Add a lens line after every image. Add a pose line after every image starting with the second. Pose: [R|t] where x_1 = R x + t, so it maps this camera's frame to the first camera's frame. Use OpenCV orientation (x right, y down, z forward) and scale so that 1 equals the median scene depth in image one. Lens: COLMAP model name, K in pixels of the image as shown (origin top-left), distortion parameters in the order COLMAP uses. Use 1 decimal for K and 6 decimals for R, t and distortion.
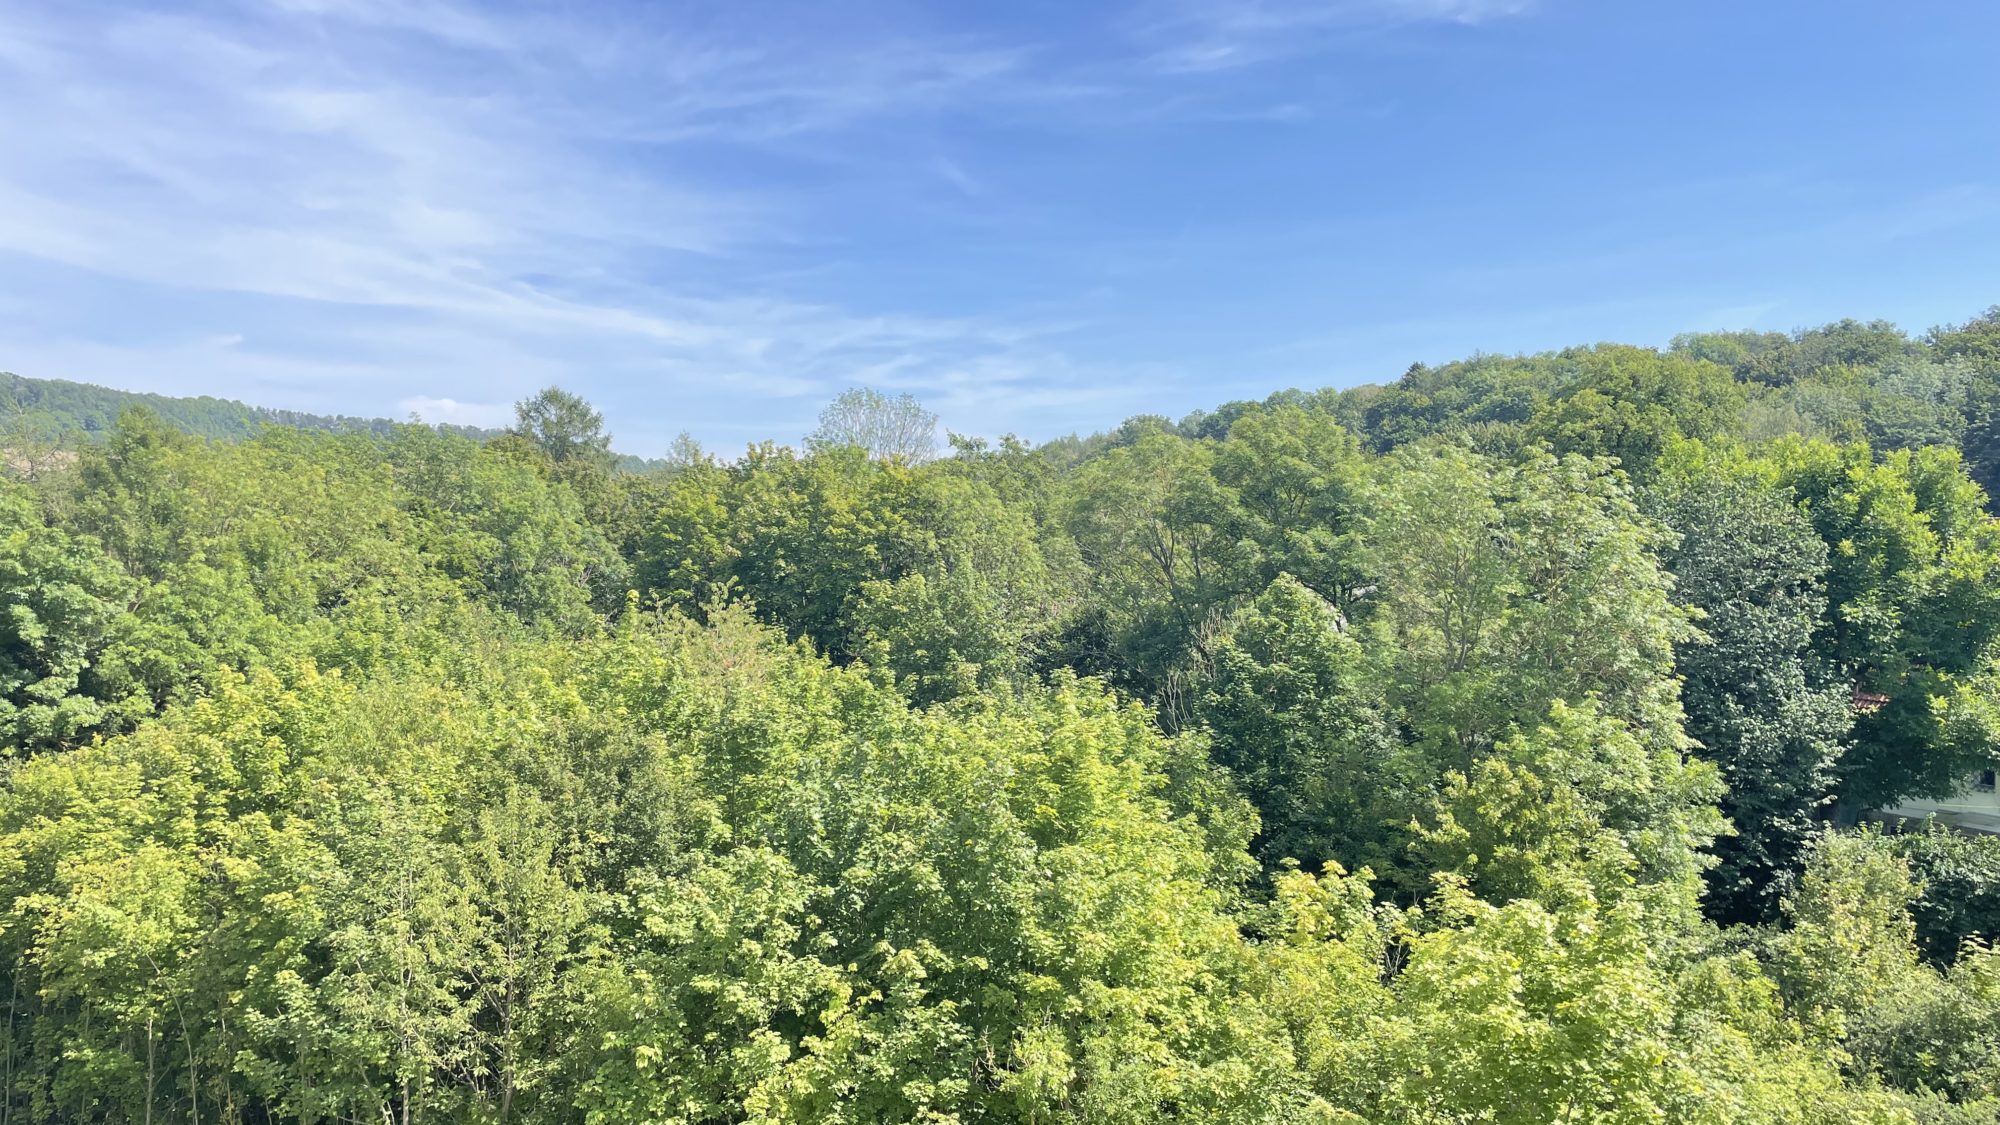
lens RADIAL K [[1529.8, 0, 990.5], [0, 1529.8, 539.0], [0, 0, 1]] dist [0.101162, -0.147056]
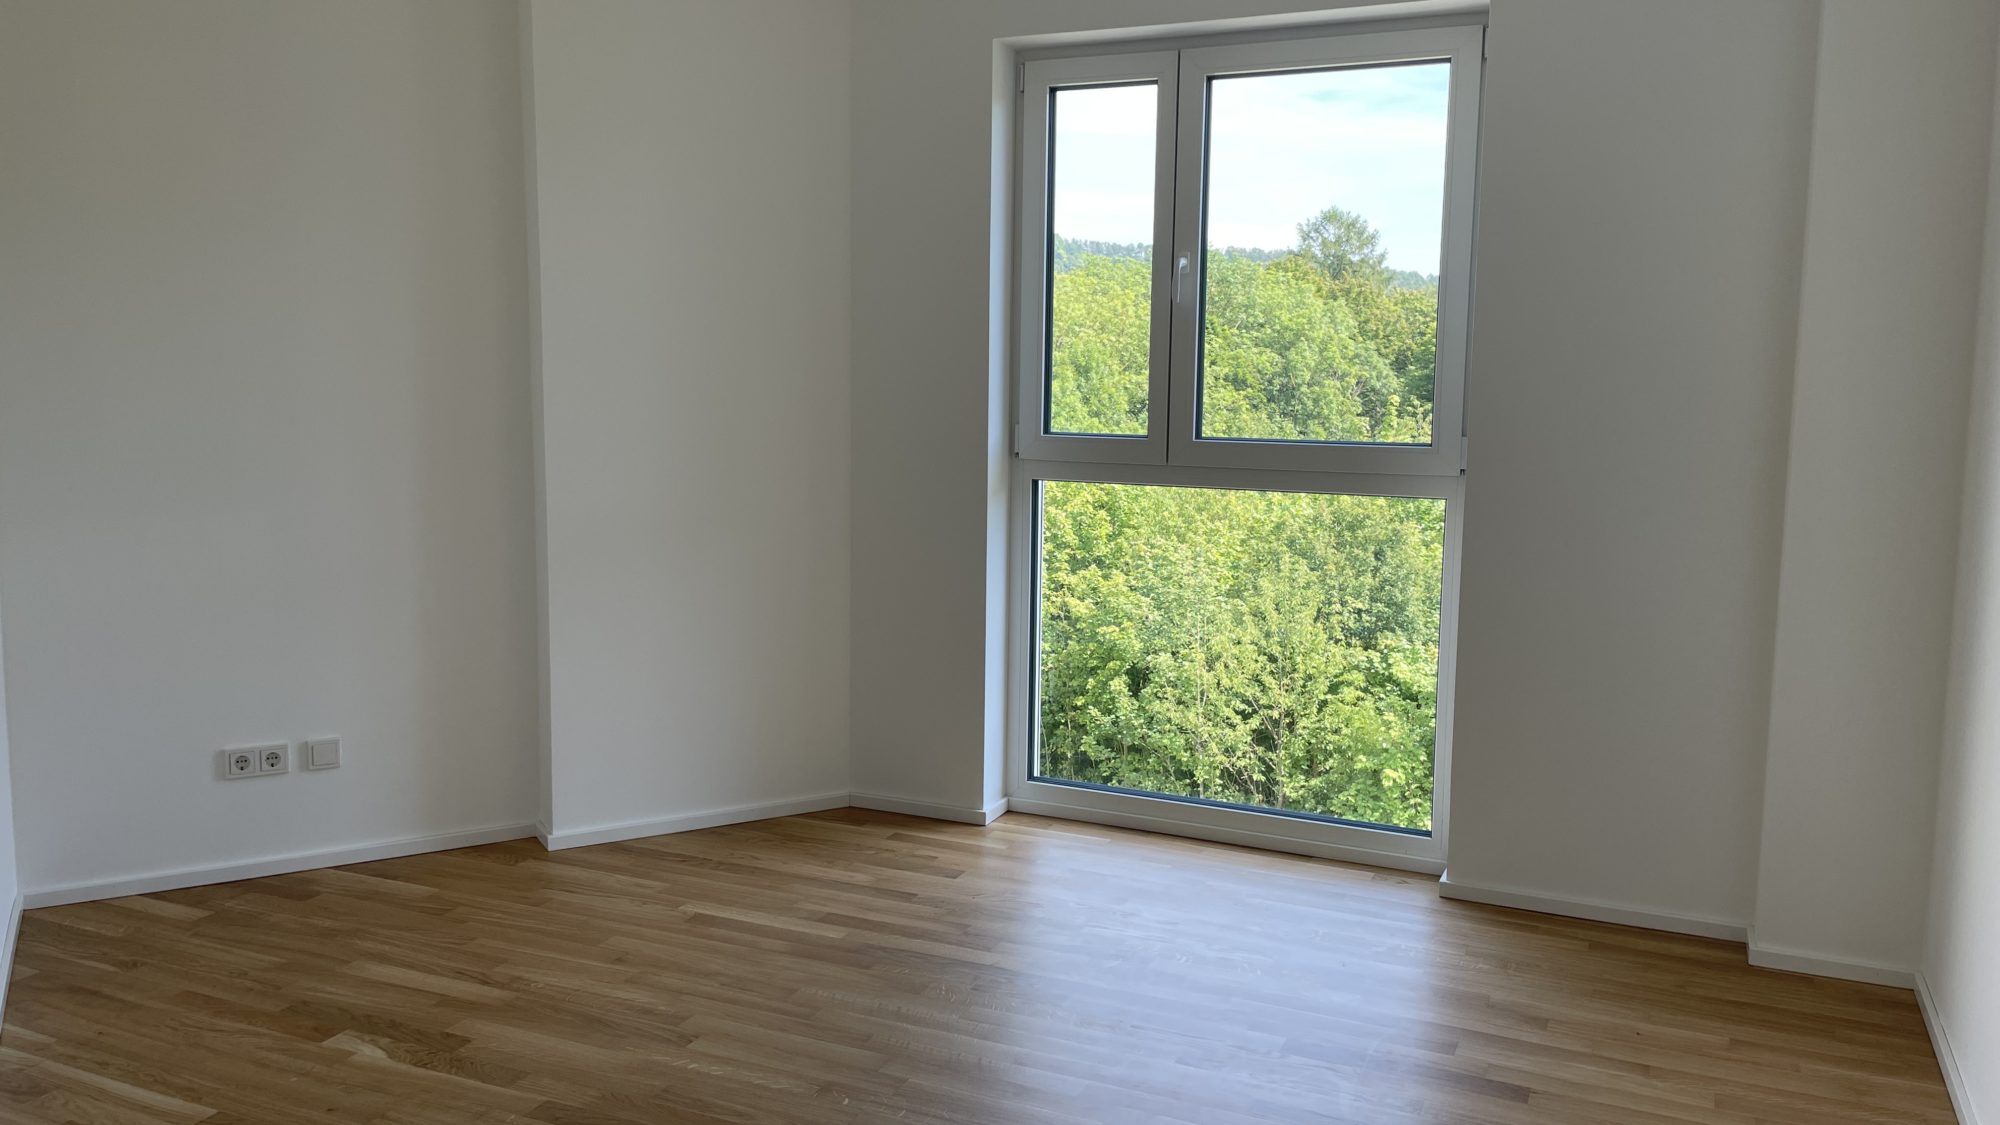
lens RADIAL K [[1529.8, 0, 990.5], [0, 1529.8, 539.0], [0, 0, 1]] dist [0.101162, -0.147056]
pose [[0.881087, 0.051393, -0.470154, 0.045500], [0.003792, 0.993279, 0.115683, 0.008371], [0.472939, -0.103710, 0.874970, -0.139796]]
